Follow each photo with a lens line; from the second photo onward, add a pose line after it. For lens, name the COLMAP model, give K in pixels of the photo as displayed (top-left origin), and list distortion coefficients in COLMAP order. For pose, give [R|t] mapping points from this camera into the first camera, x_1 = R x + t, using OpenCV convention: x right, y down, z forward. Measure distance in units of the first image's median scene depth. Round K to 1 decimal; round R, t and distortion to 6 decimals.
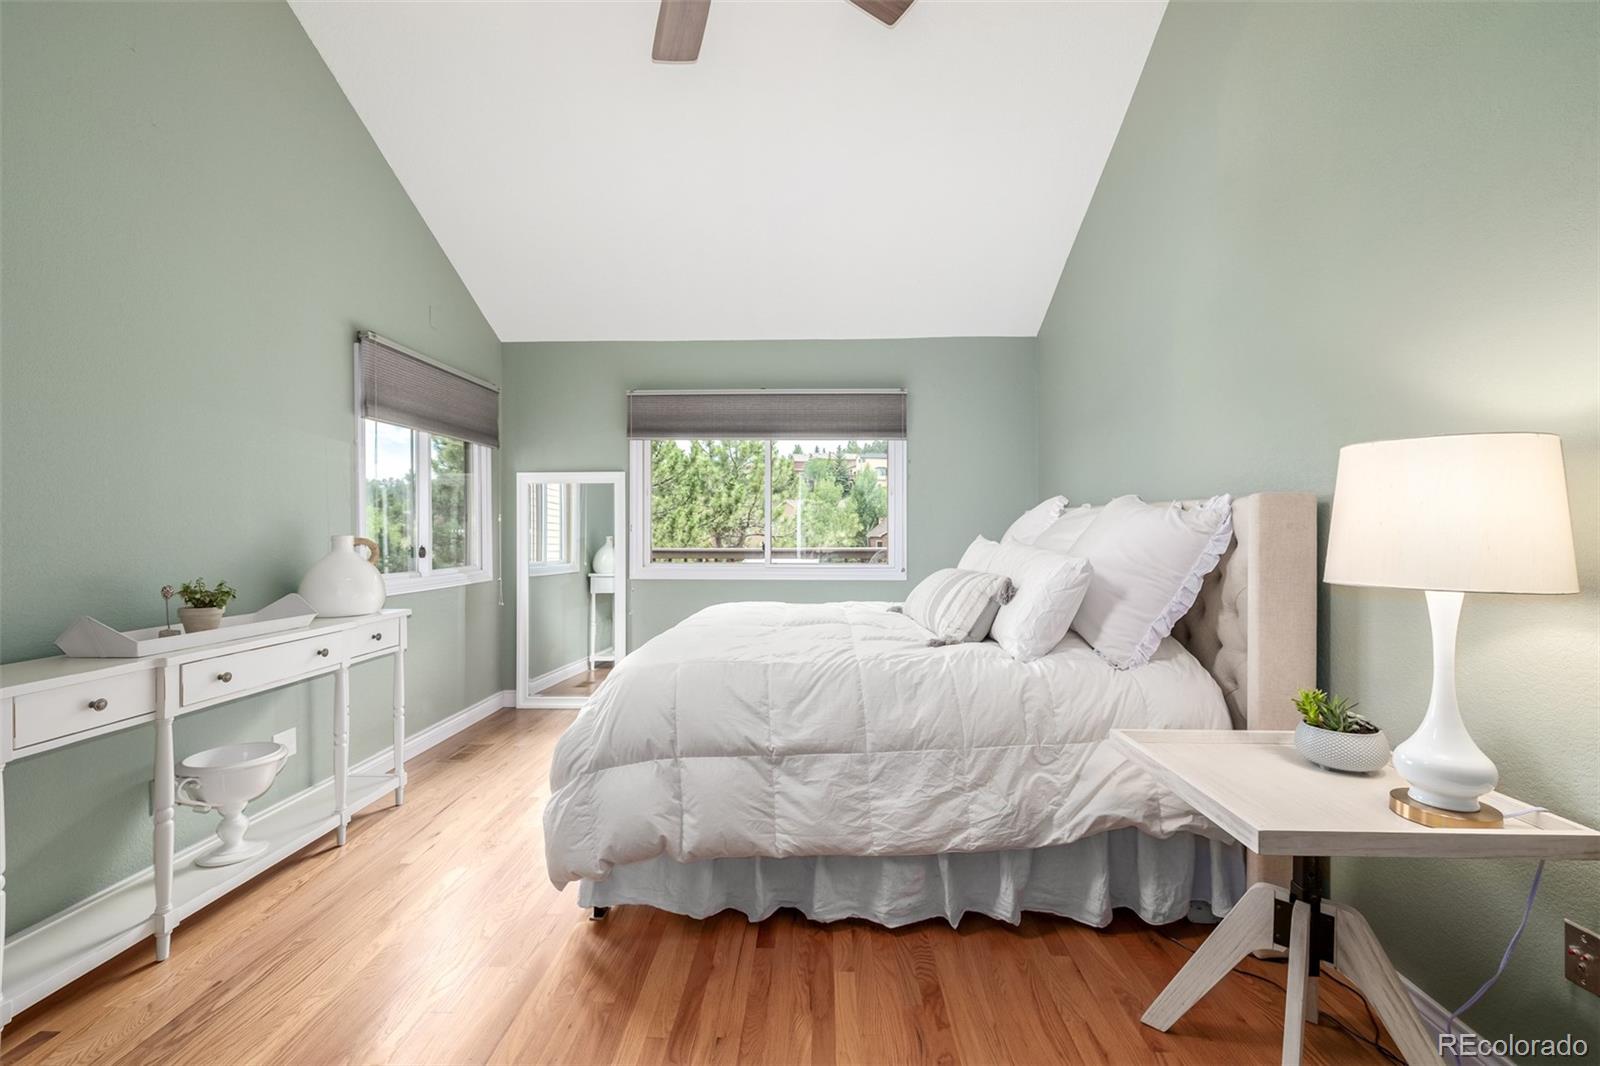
lens RADIAL K [[683.1, 0, 801.9], [0, 683.1, 533.2], [0, 0, 1]] dist [0.005563, -0.001365]
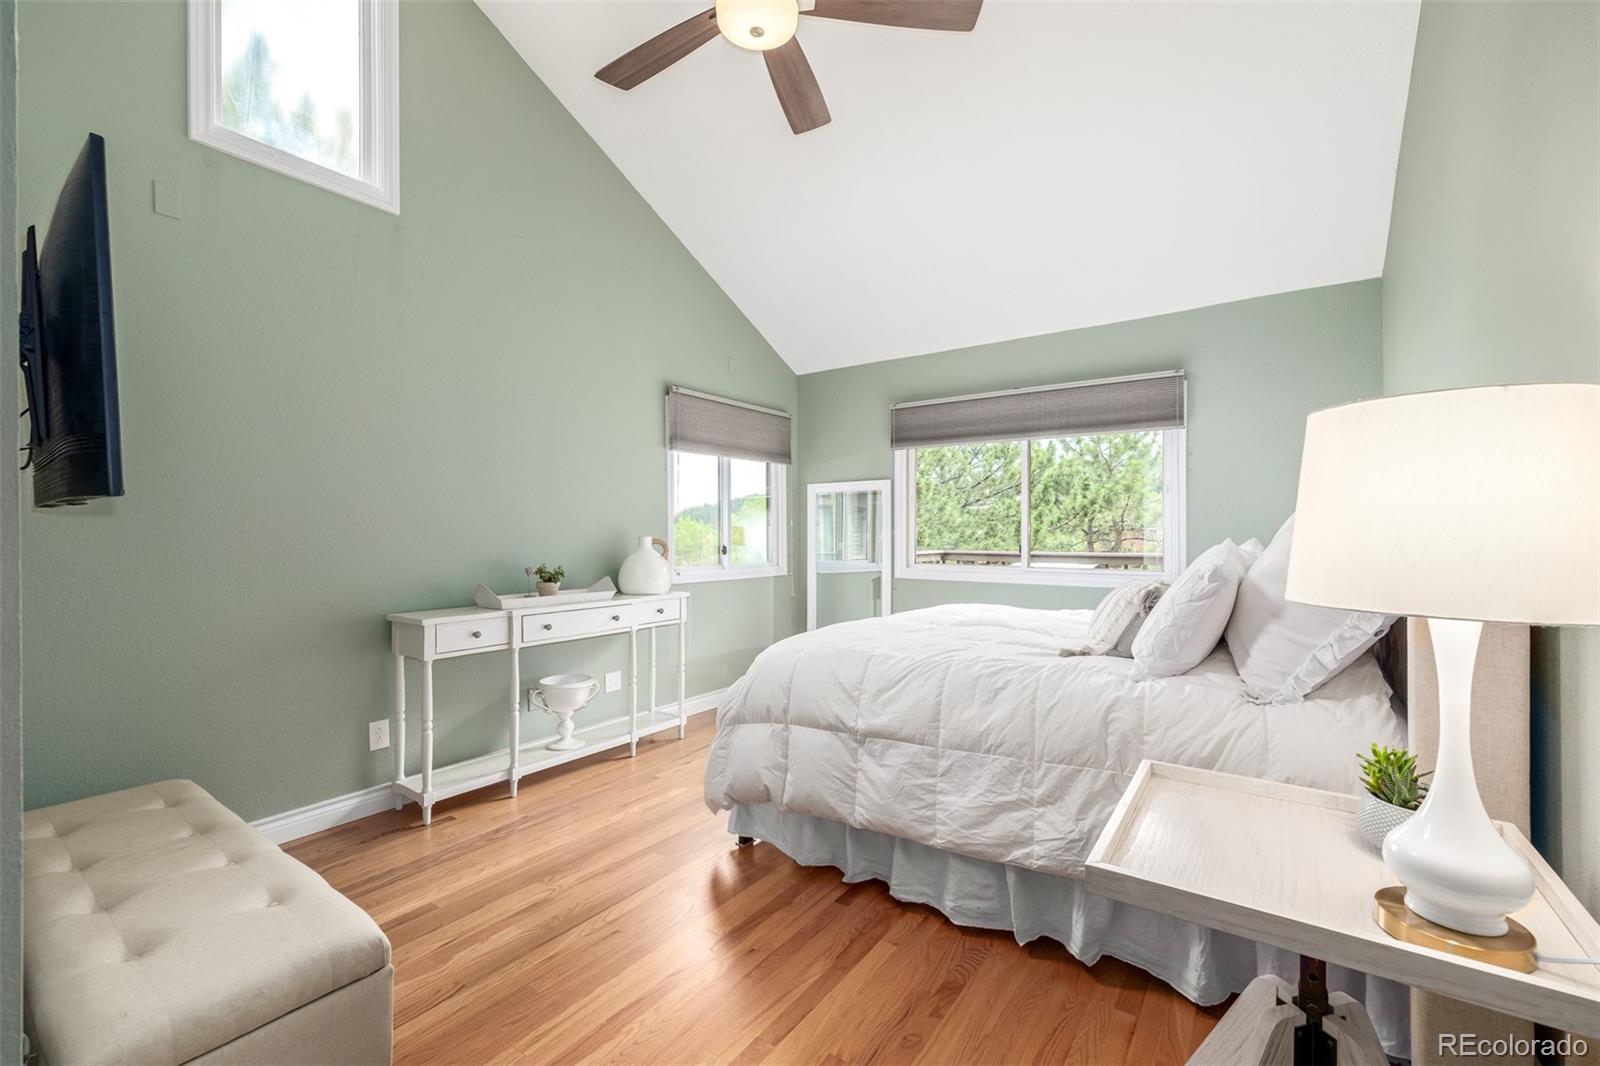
lens RADIAL K [[683.1, 0, 796.7], [0, 683.1, 534.7], [0, 0, 1]] dist [0.005563, -0.001365]
pose [[0.830492, 0.000640, -0.557030, 0.462225], [-0.002555, 0.999993, -0.002660, 0.003169], [0.557025, 0.003633, 0.830488, 0.023611]]
